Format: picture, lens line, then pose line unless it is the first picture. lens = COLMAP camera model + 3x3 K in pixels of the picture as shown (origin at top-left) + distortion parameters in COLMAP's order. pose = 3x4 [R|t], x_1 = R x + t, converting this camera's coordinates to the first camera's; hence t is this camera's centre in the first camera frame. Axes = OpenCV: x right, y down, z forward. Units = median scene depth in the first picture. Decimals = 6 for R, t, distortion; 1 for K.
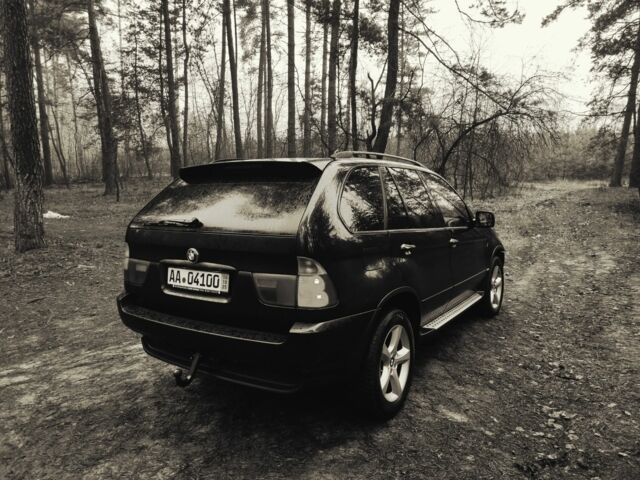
lens RADIAL K [[506.8, 0, 320.0], [0, 506.8, 240.0], [0, 0, 1]] dist [0.056180, 0.001055]
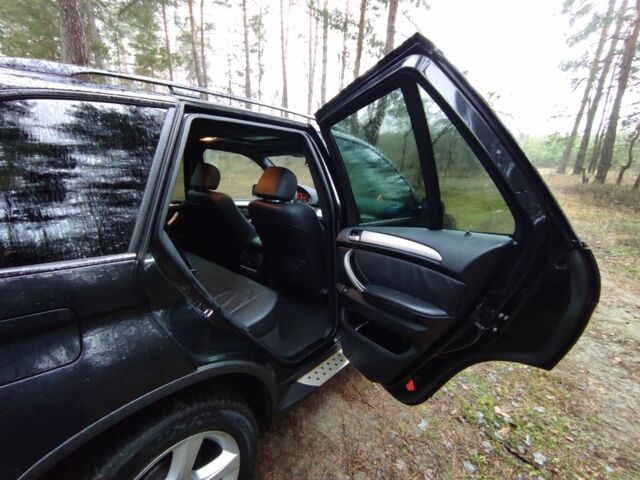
lens RADIAL K [[294.4, 0, 318.3], [0, 294.4, 236.1], [0, 0, 1]] dist [-0.000972, -0.000024]
pose [[0.988951, 0.063293, -0.134055, 0.062076], [-0.045602, 0.990313, 0.131149, -0.014498], [0.141057, -0.123586, 0.982257, 0.153190]]
